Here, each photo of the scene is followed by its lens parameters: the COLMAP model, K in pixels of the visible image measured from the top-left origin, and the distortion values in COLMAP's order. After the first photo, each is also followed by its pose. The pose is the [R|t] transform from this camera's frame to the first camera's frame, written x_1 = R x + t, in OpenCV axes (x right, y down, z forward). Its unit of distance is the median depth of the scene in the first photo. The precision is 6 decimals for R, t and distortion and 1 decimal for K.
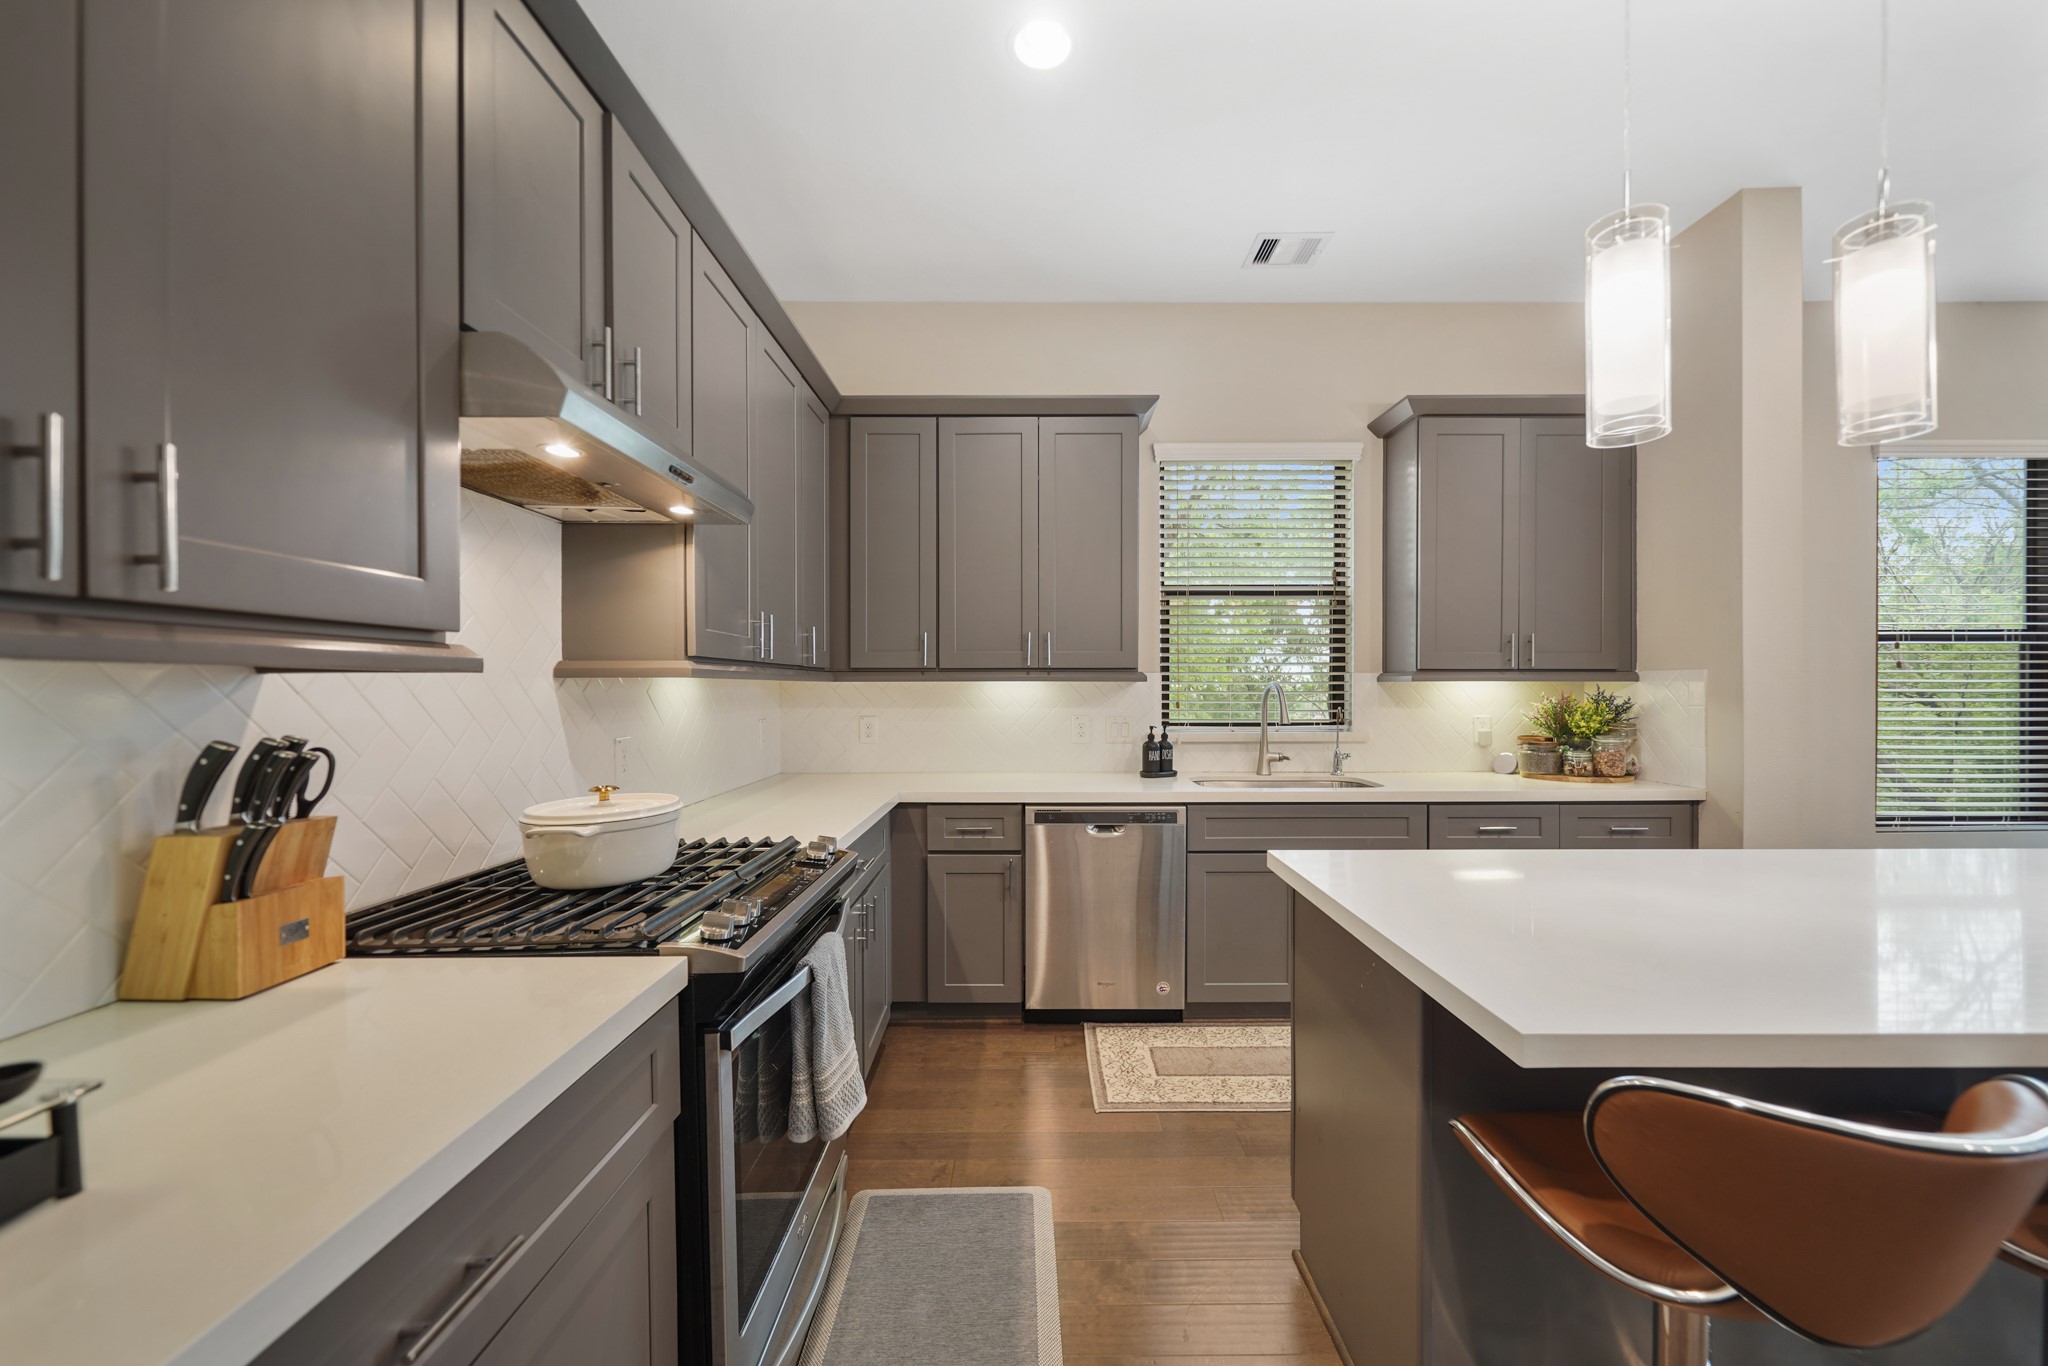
lens RADIAL K [[785.8, 0, 1032.7], [0, 785.8, 692.7], [0, 0, 1]] dist [0.001163, 0.000130]
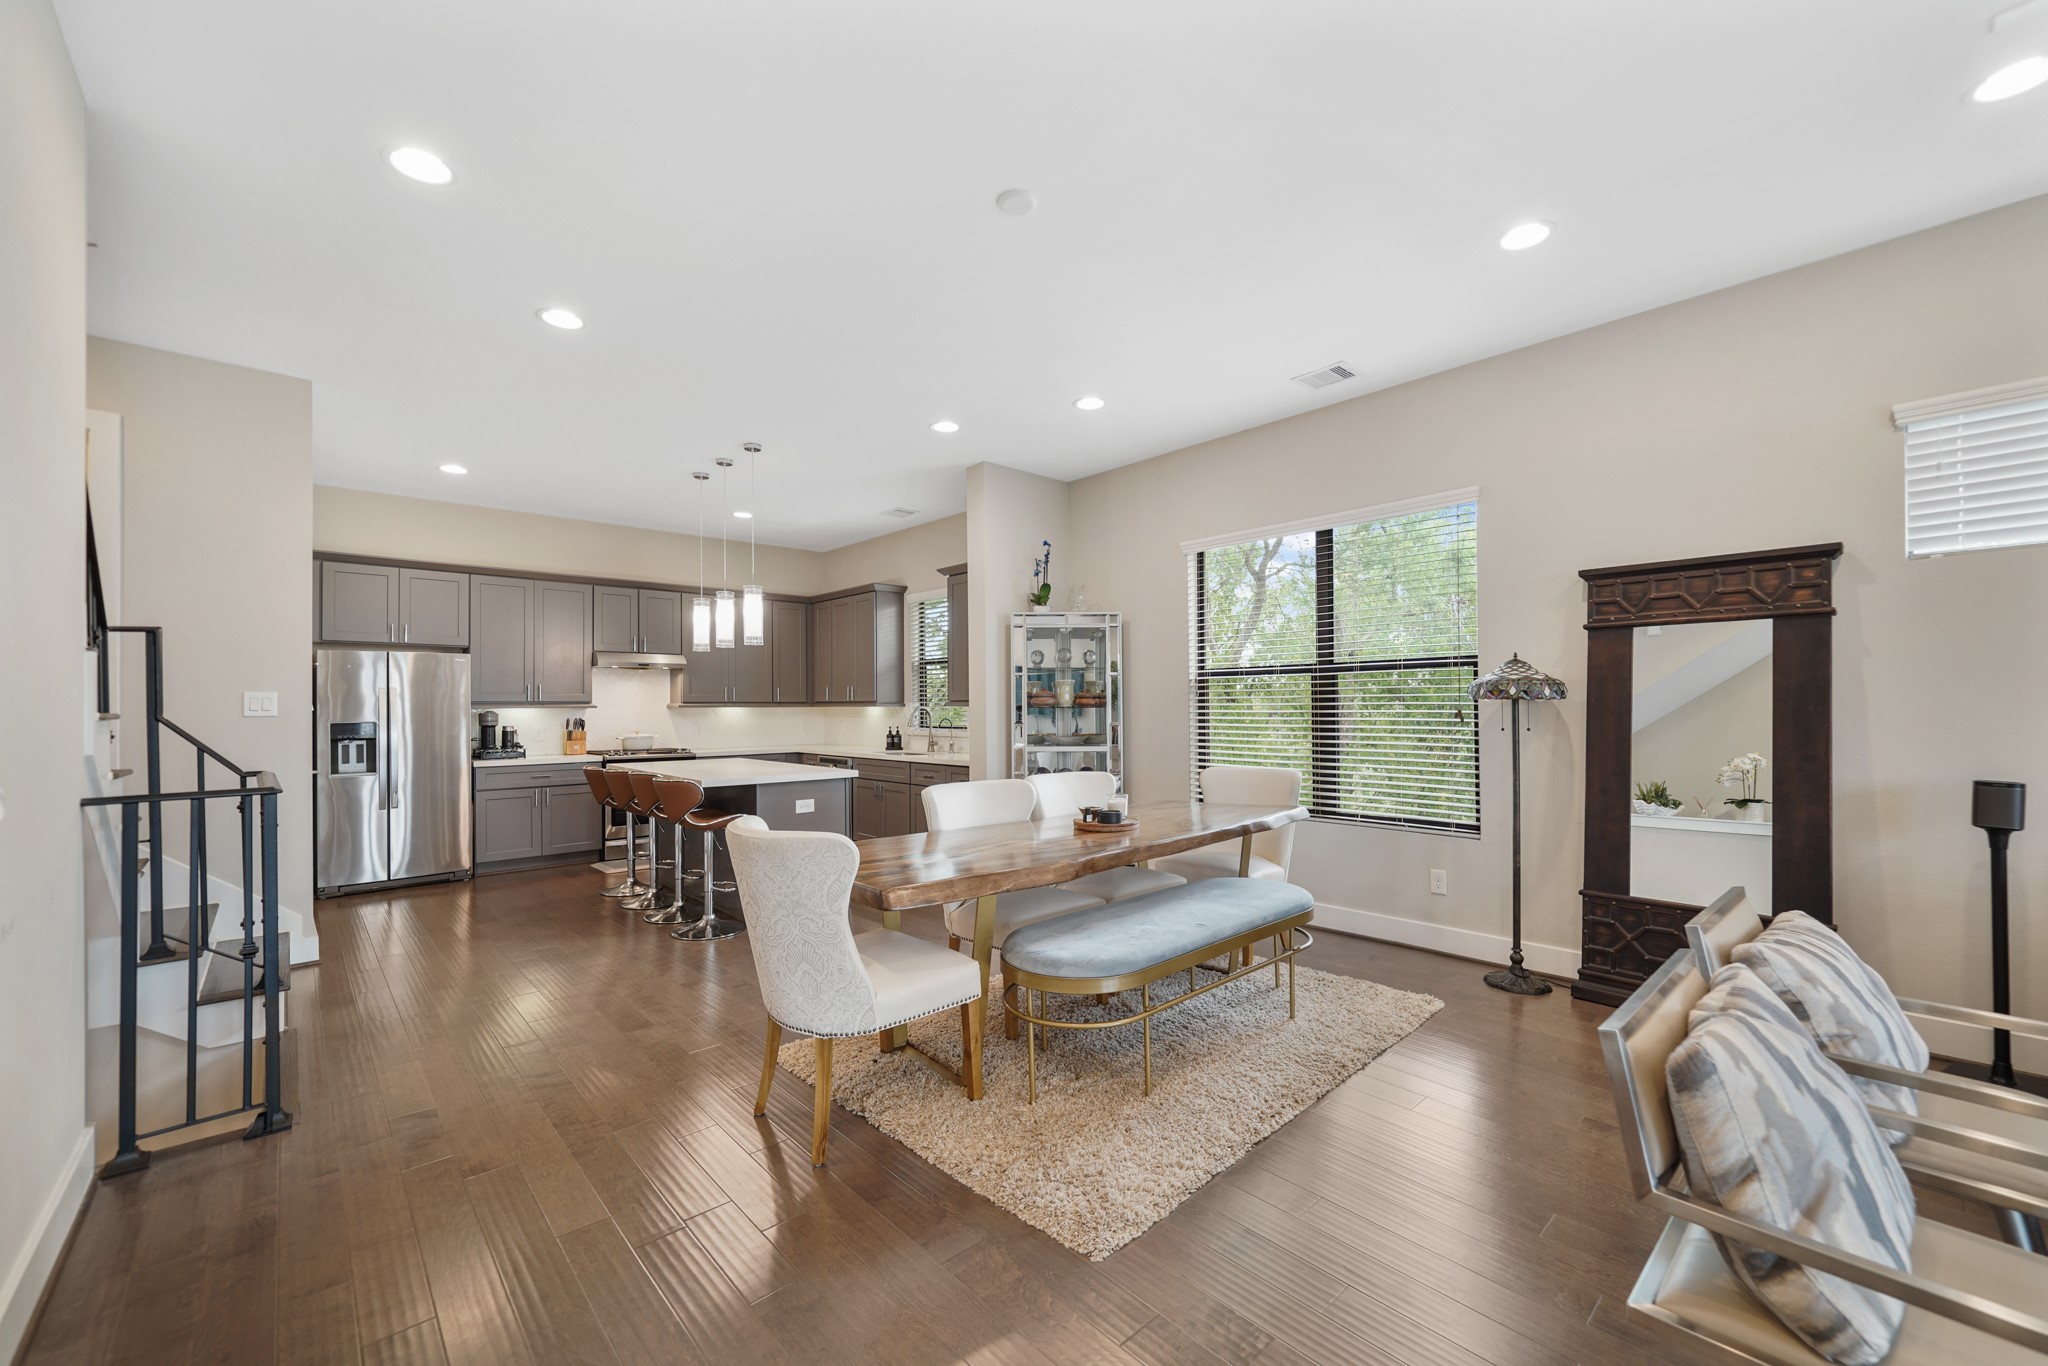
lens RADIAL K [[827.0, 0, 1043.1], [0, 827.0, 704.1], [0, 0, 1]] dist [-0.008001, 0.000063]
pose [[0.677703, -0.004476, -0.735322, 2.241383], [-0.001857, 0.999968, -0.007798, -0.004228], [0.735334, 0.006651, 0.677673, -0.270219]]
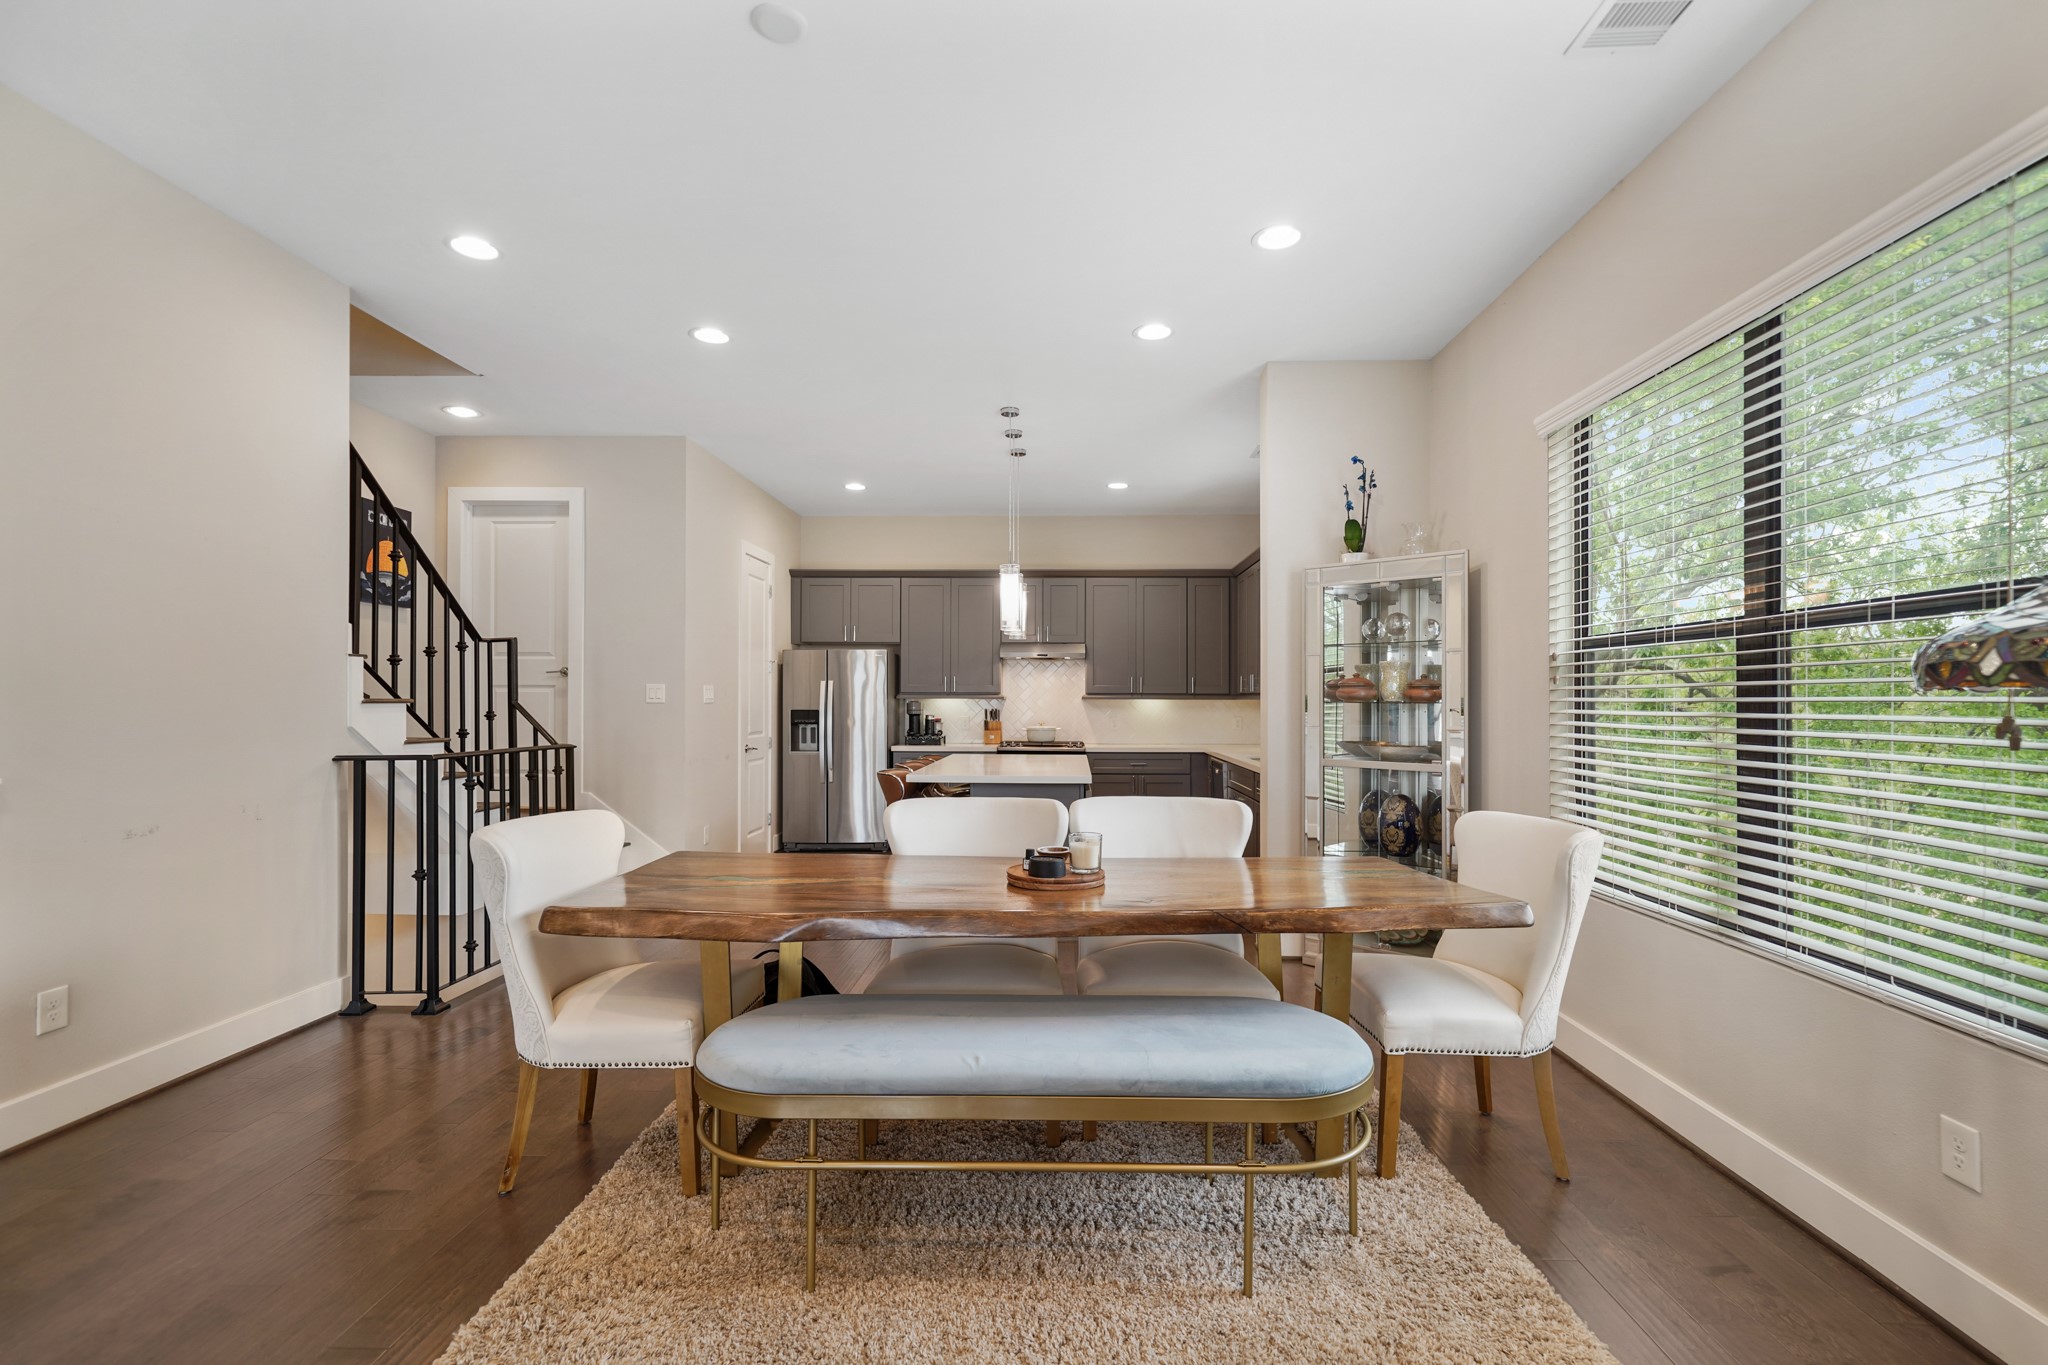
lens RADIAL K [[921.4, 0, 1031.3], [0, 921.4, 699.5], [0, 0, 1]] dist [0.000819, 0.000177]
pose [[-0.042241, 0.000330, -0.999107, 2.303759], [-0.011015, 0.999939, 0.000796, -0.010435], [0.999047, 0.011039, -0.042235, 0.548236]]
